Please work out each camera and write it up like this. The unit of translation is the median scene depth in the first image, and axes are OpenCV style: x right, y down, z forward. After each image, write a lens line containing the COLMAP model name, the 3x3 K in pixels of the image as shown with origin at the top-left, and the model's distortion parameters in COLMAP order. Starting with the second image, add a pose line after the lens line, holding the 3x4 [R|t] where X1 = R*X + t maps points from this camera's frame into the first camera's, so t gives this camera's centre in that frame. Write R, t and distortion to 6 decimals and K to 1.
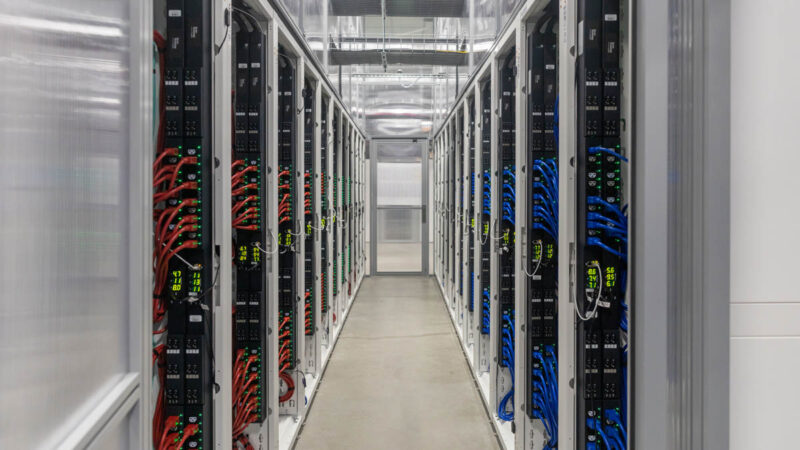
lens RADIAL K [[596.3, 0, 400.7], [0, 596.3, 220.4], [0, 0, 1]] dist [0.001550, 0.000162]
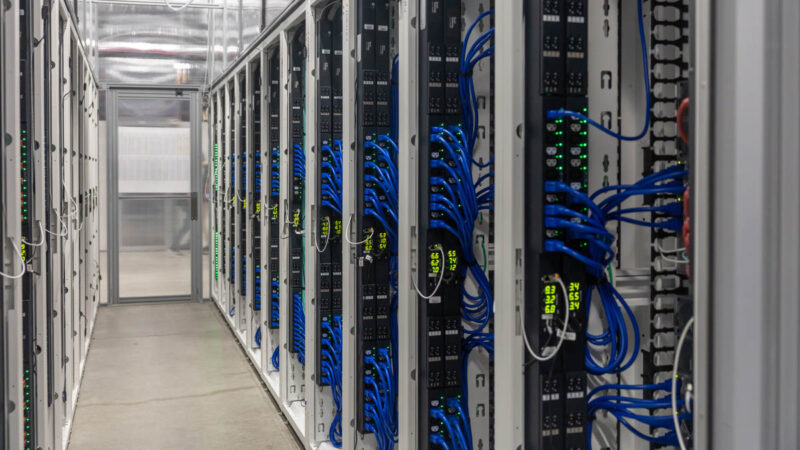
lens RADIAL K [[889.7, 0, 400.0], [0, 889.7, 225.0], [0, 0, 1]] dist [-0.010996, -0.011228]
pose [[0.961444, -0.018277, 0.274394, -0.063220], [0.014945, 0.999787, 0.014229, -0.003322], [-0.274596, -0.009579, 0.961512, 0.025940]]
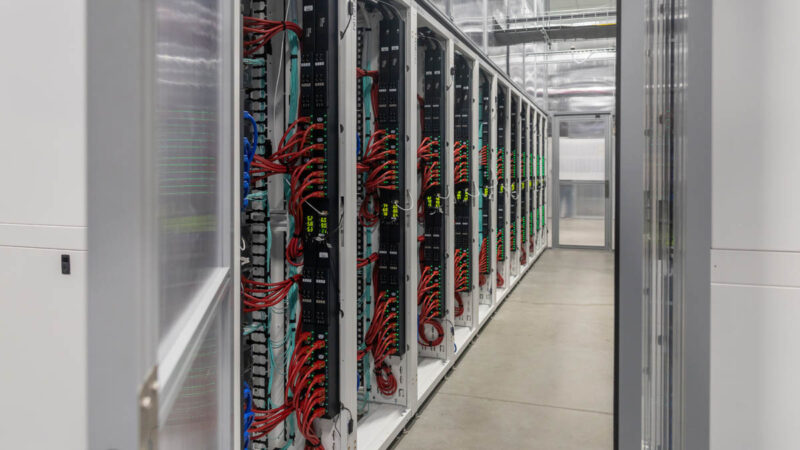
lens RADIAL K [[556.0, 0, 400.6], [0, 556.0, 202.1], [0, 0, 1]] dist [0.001034, -0.000070]
pose [[0.945141, 0.021896, -0.325927, 0.086410], [-0.017850, 0.999722, 0.015400, 0.016357], [0.326174, -0.008738, 0.945269, -0.017659]]
